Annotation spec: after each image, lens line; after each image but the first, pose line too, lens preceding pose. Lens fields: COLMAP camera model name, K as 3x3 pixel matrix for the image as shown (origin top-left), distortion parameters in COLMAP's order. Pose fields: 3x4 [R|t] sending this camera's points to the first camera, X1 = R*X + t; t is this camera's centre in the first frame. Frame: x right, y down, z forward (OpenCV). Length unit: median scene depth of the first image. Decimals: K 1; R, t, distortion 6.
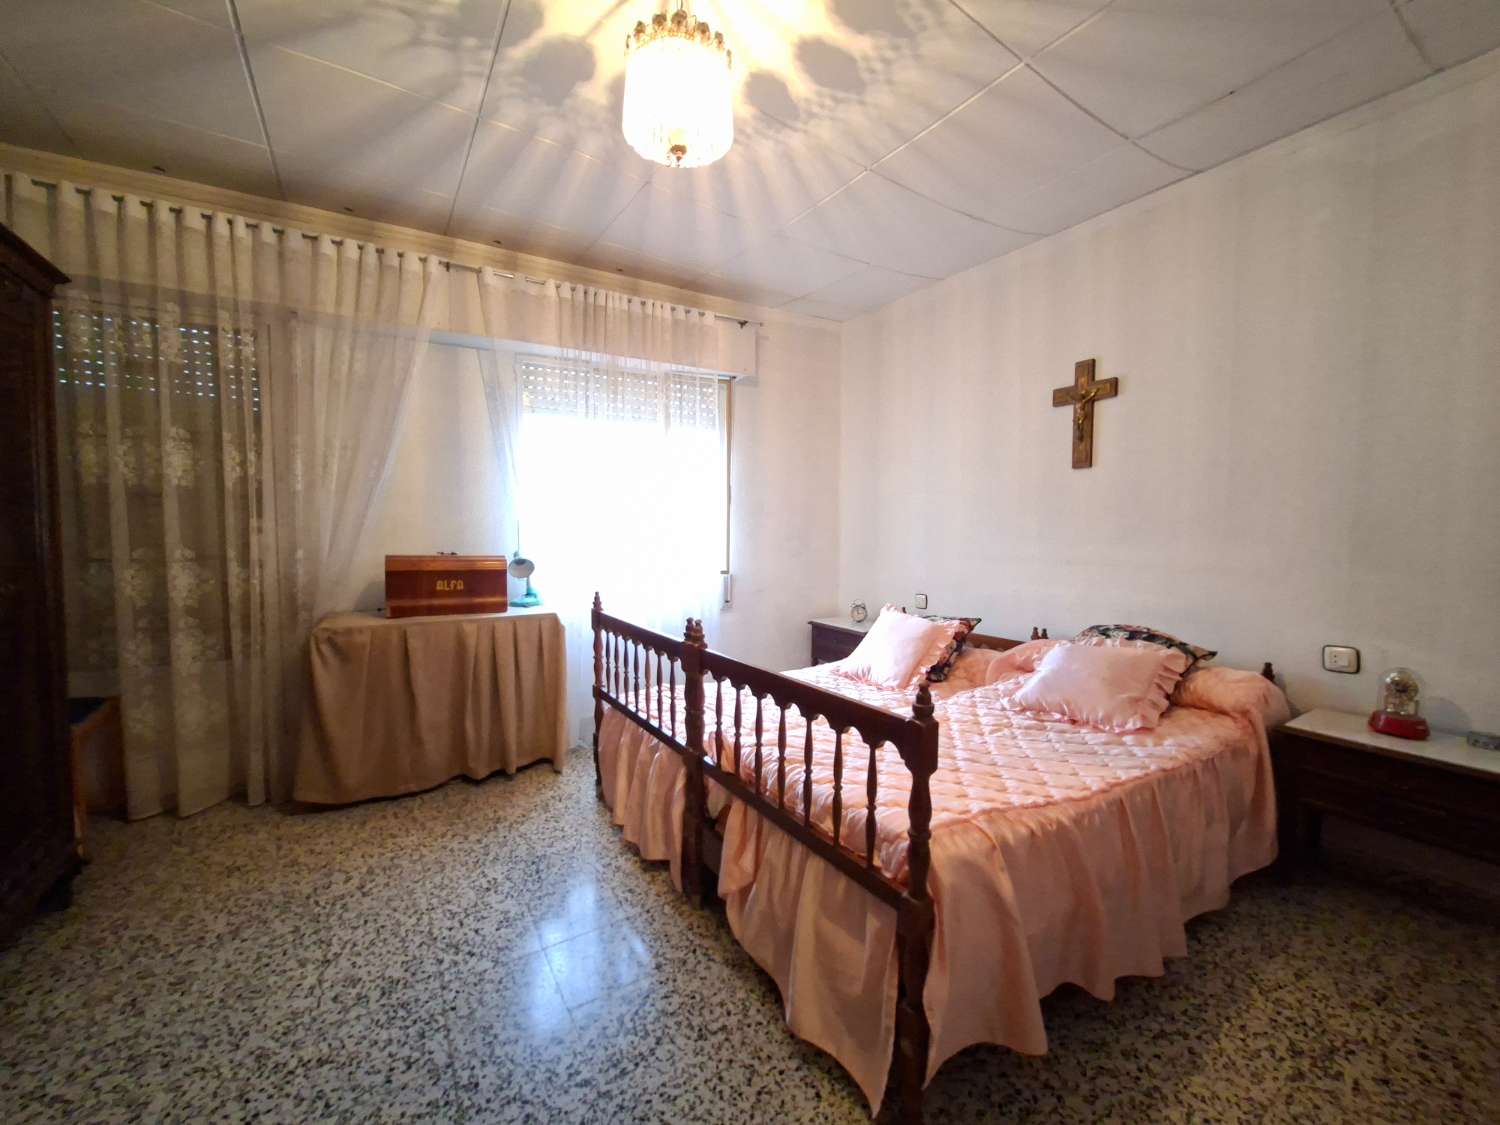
lens RADIAL K [[590.4, 0, 764.2], [0, 590.4, 565.4], [0, 0, 1]] dist [-0.002880, -0.000767]
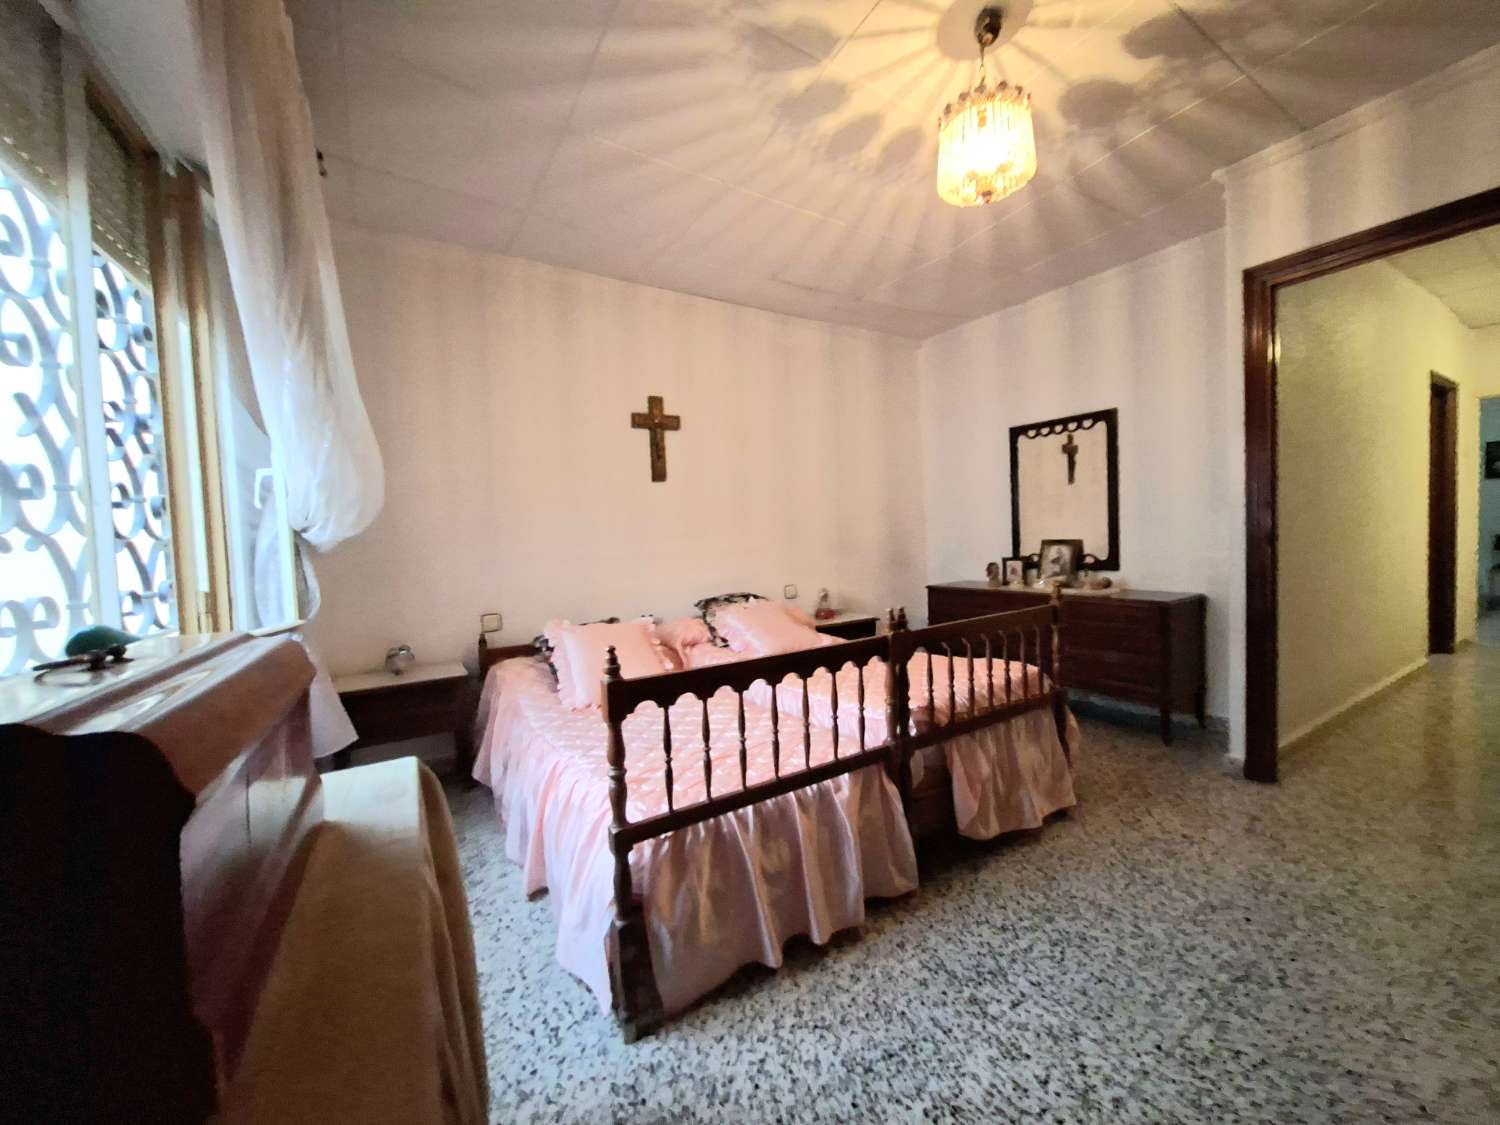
lens RADIAL K [[590.4, 0, 753.4], [0, 590.4, 562.1], [0, 0, 1]] dist [-0.002880, -0.000767]
pose [[0.022837, -0.049083, 0.998534, -1.211858], [0.106950, 0.993182, 0.046373, -0.052738], [-0.994002, 0.105734, 0.027931, 1.320426]]
